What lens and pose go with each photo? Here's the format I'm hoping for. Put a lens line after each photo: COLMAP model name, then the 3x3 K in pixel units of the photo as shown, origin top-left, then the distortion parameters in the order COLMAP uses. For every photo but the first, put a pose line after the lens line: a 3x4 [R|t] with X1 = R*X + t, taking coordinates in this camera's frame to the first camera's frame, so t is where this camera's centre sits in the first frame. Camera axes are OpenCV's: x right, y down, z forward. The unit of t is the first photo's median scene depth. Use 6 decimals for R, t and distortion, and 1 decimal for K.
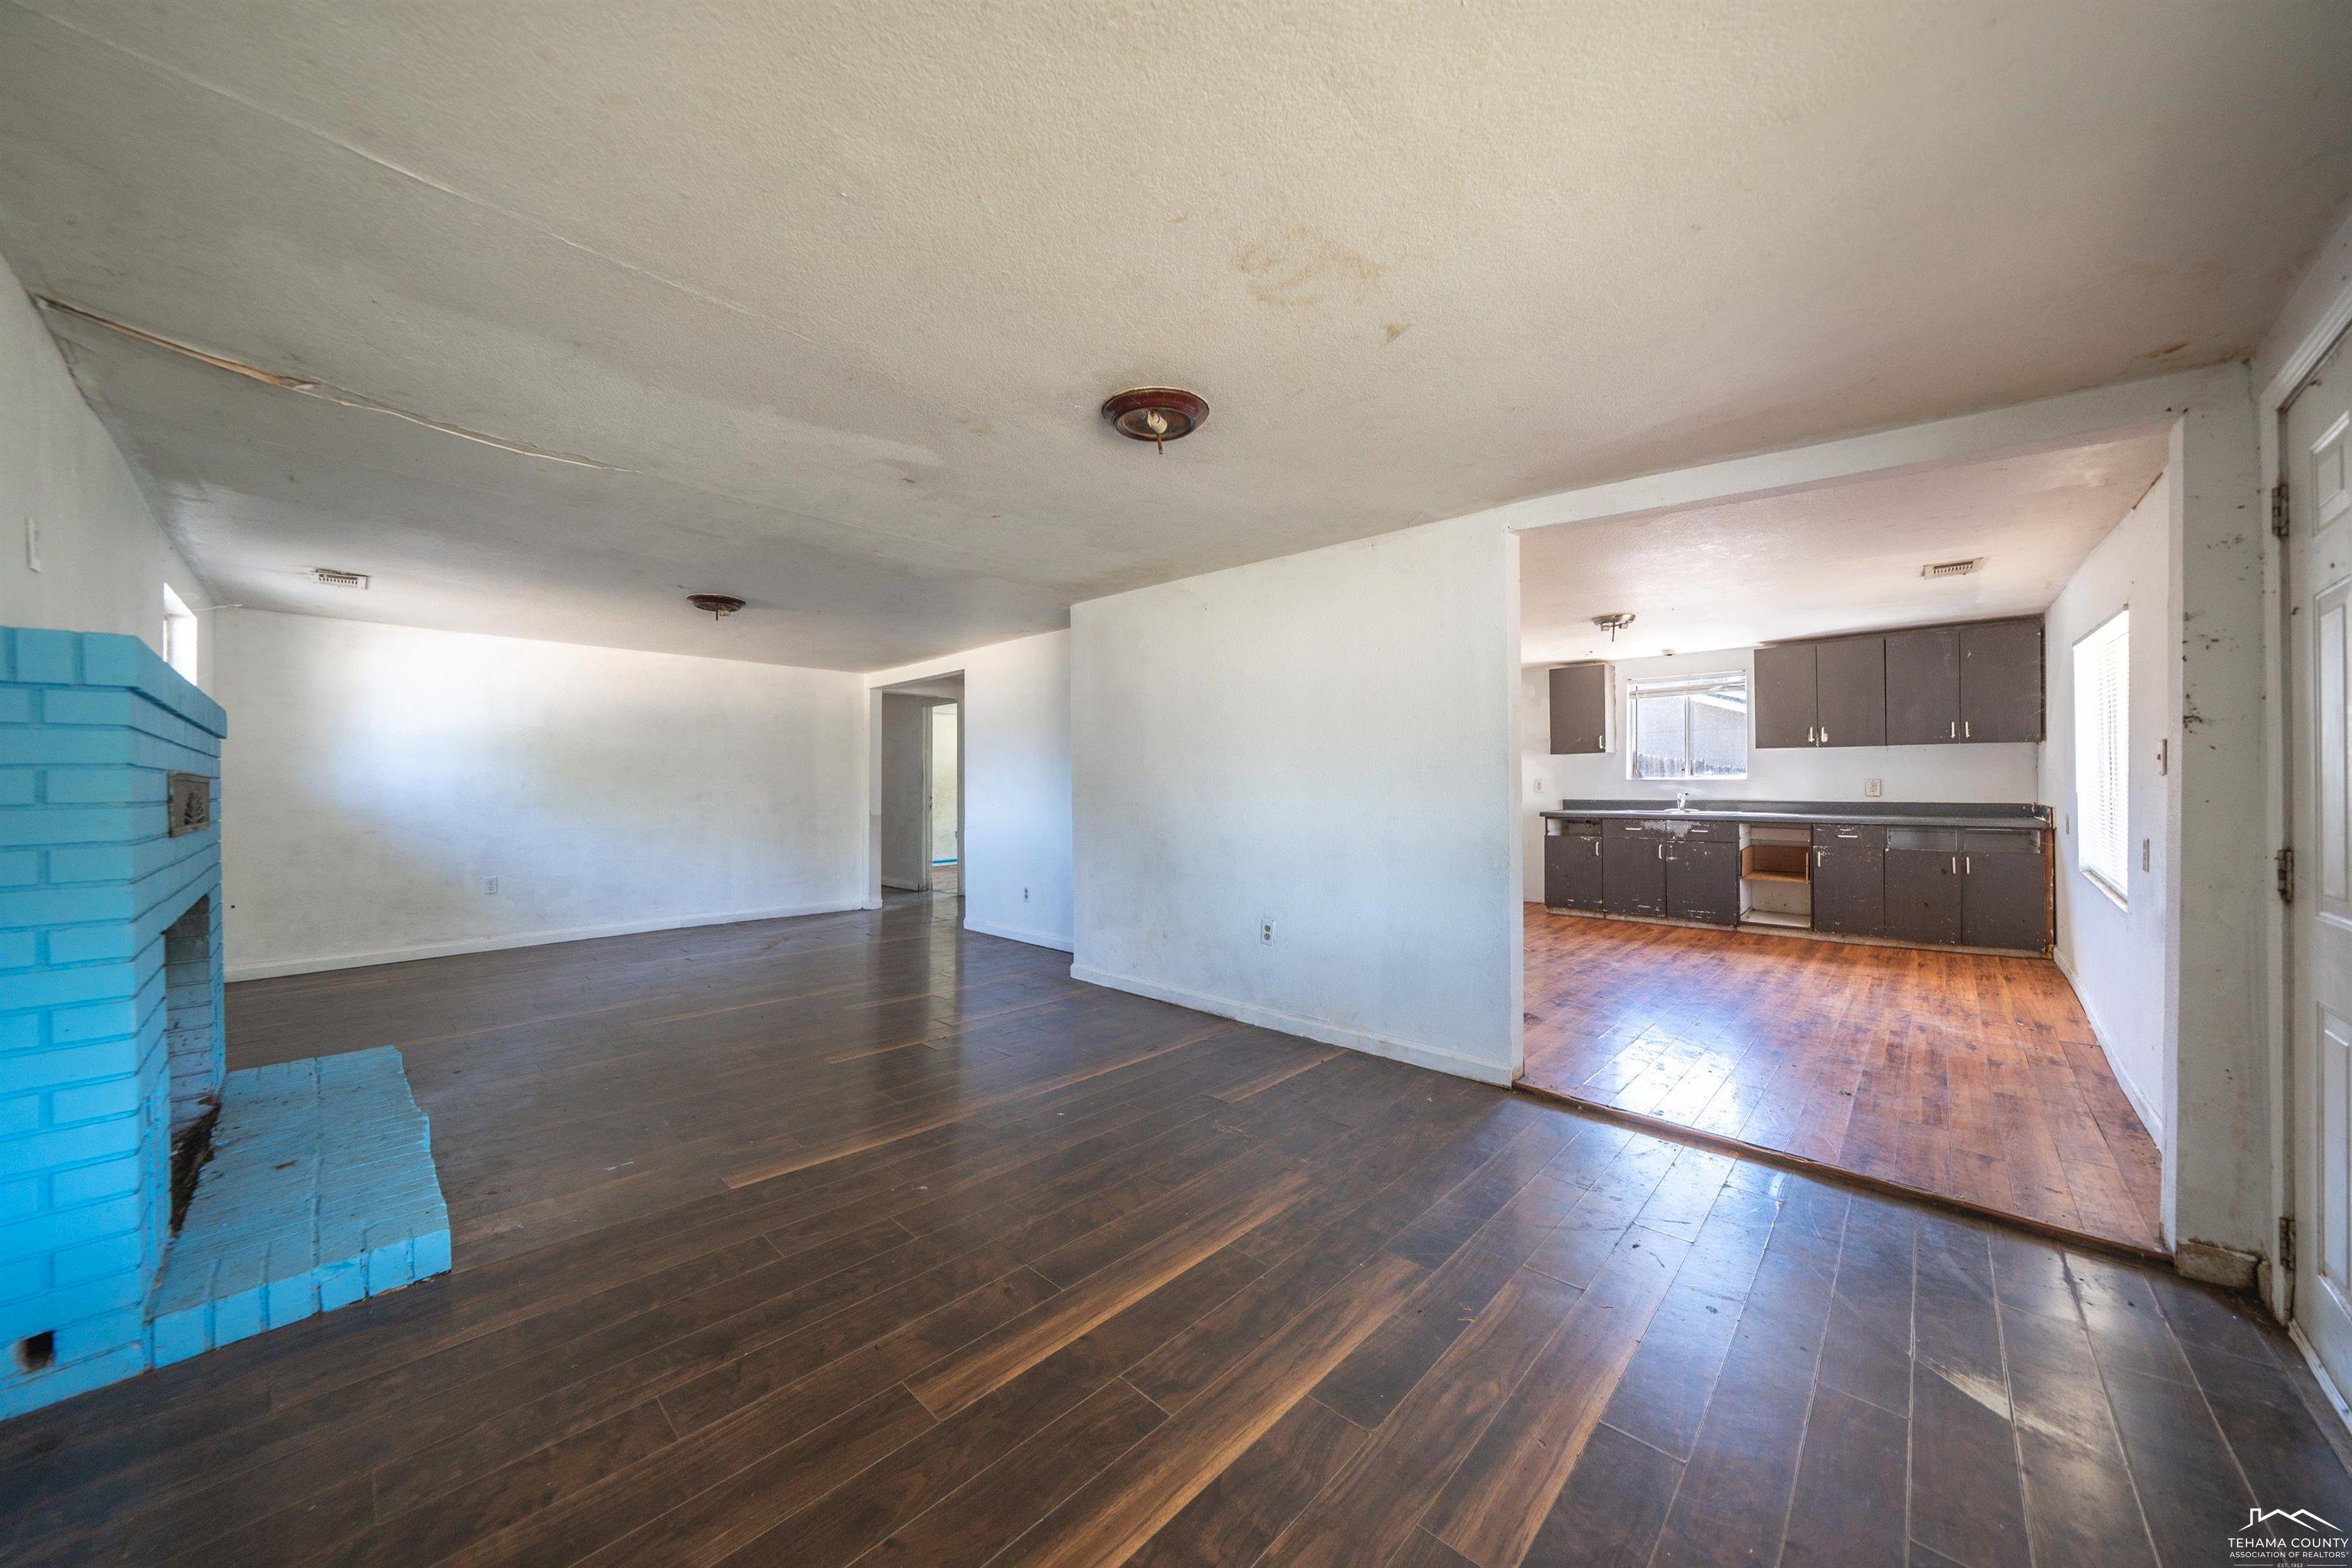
lens RADIAL K [[806.1, 0, 1178.3], [0, 806.1, 789.5], [0, 0, 1]] dist [0.000049, -0.000102]
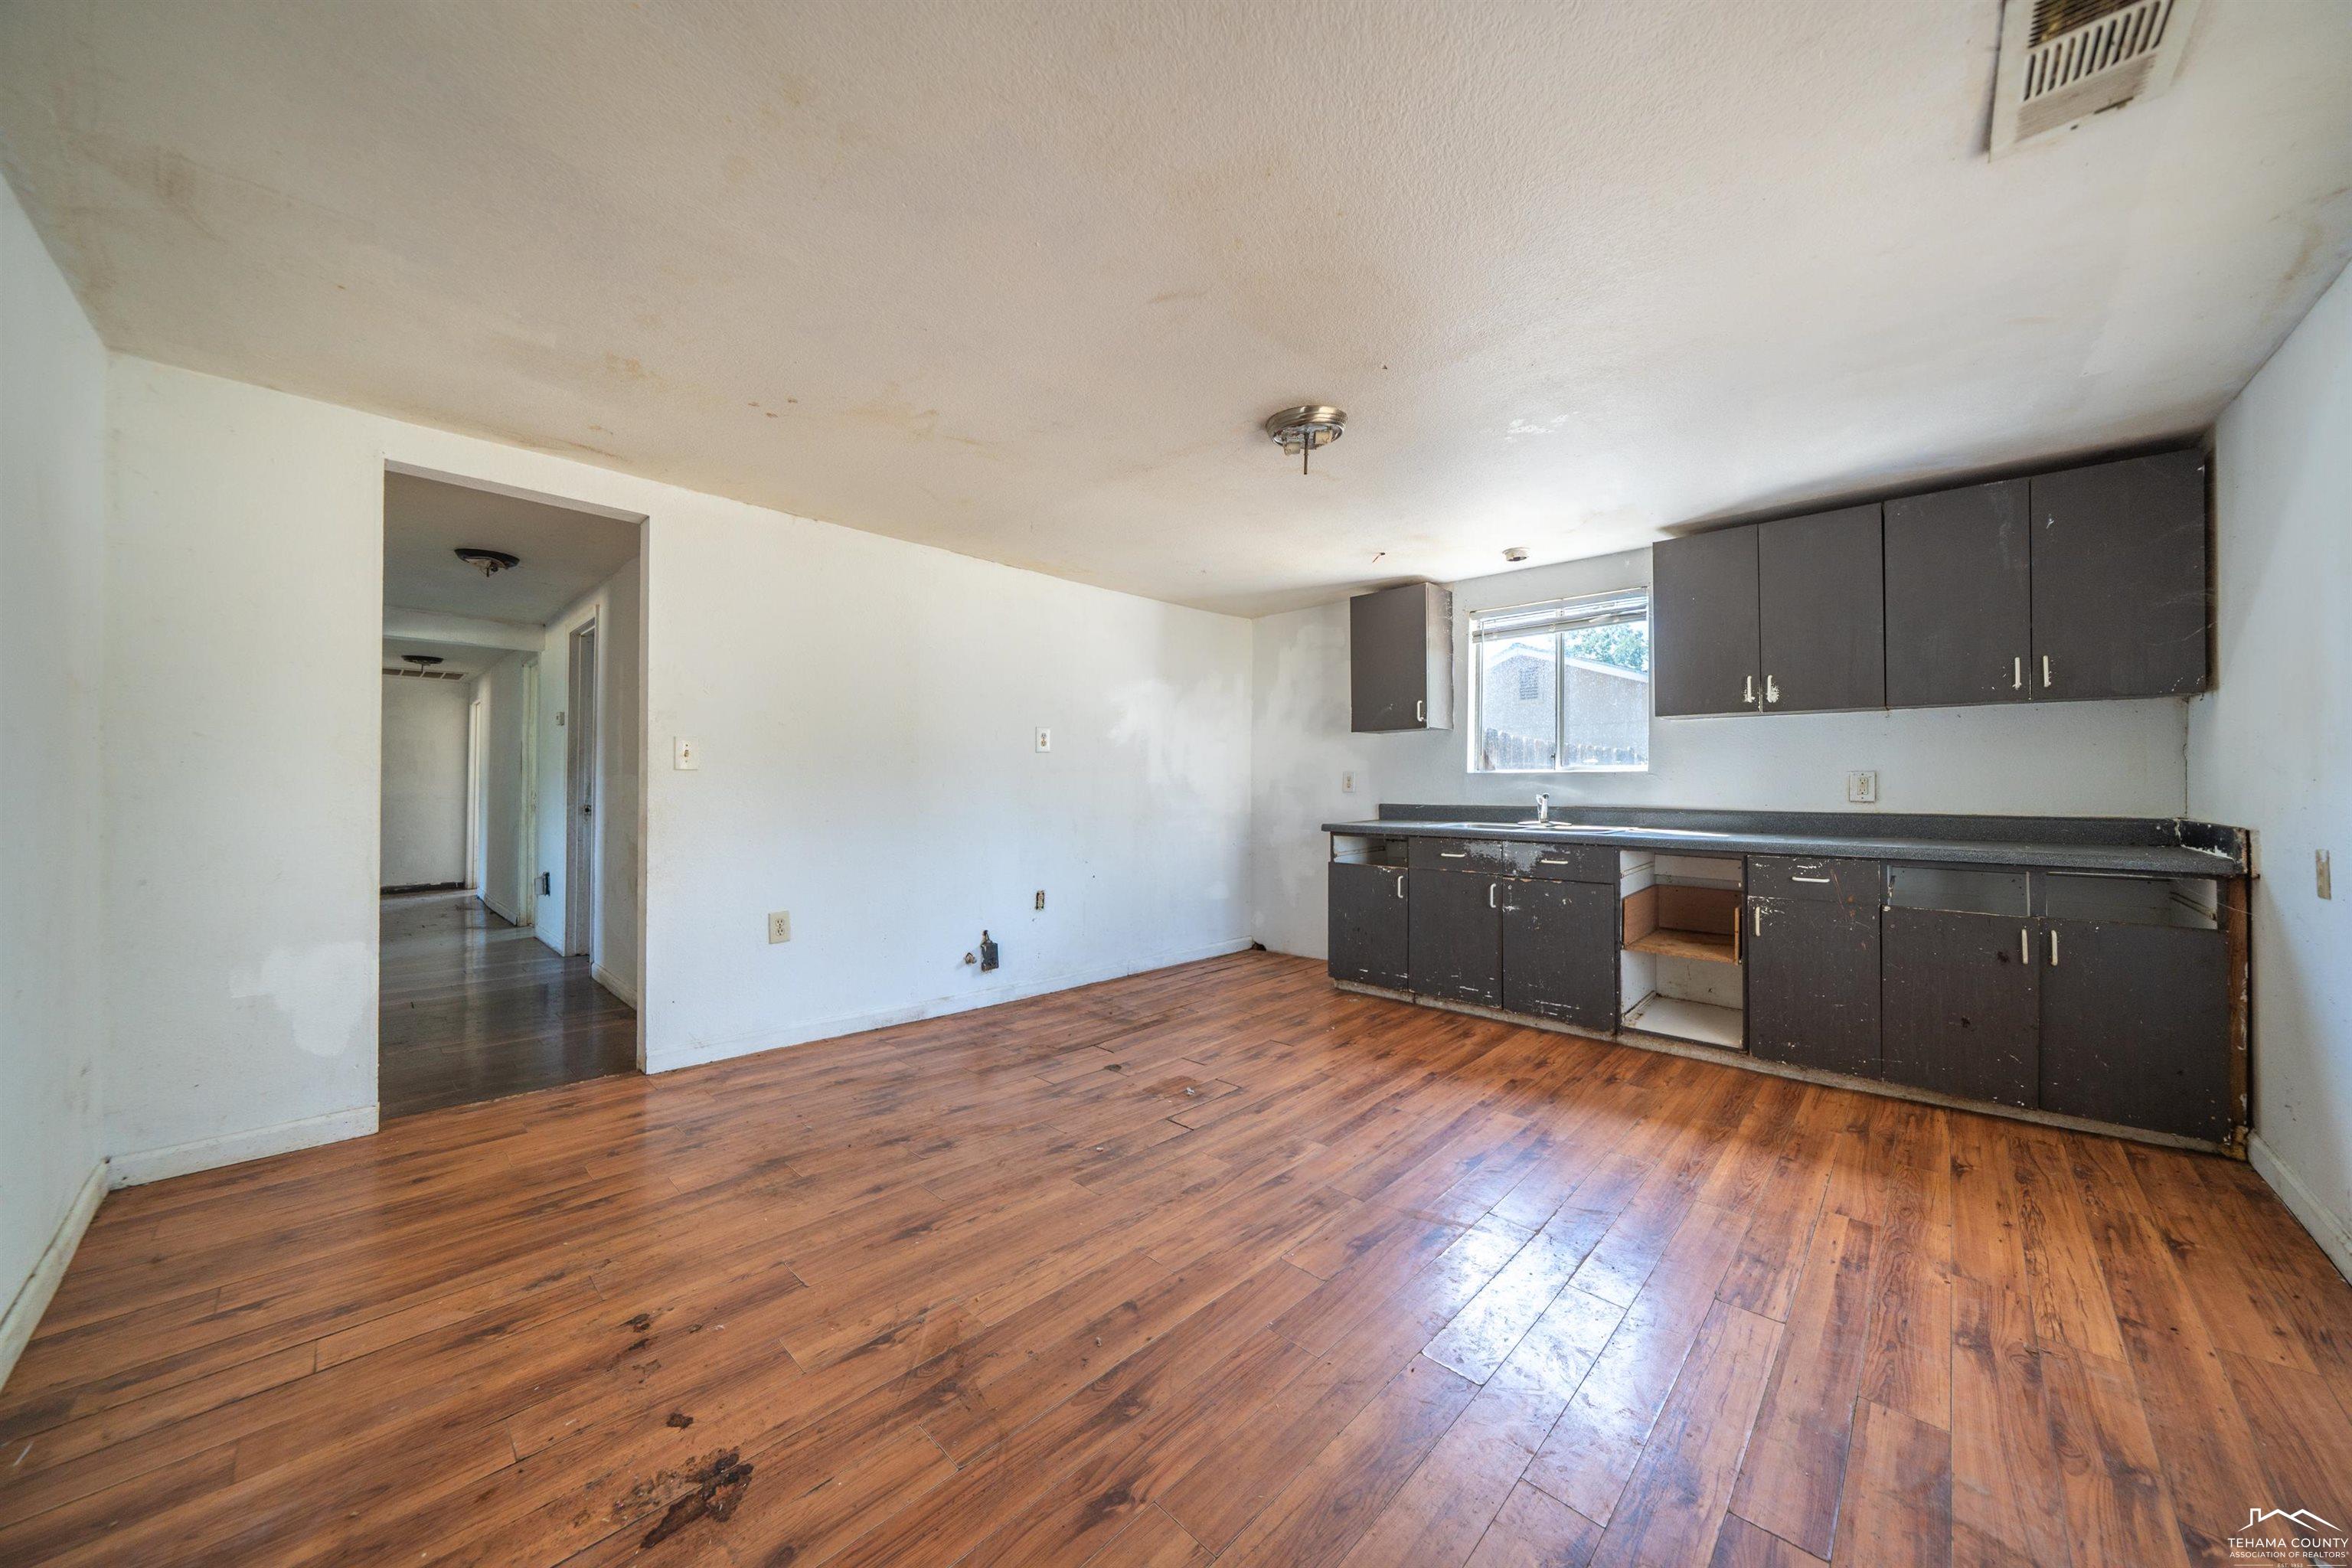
lens RADIAL K [[806.1, 0, 1173.7], [0, 806.1, 784.1], [0, 0, 1]] dist [0.000049, -0.000102]
pose [[0.999939, 0.007248, -0.008388, 0.386040], [-0.007312, 0.999944, -0.007673, 0.003354], [0.008332, 0.007734, 0.999935, 0.433787]]
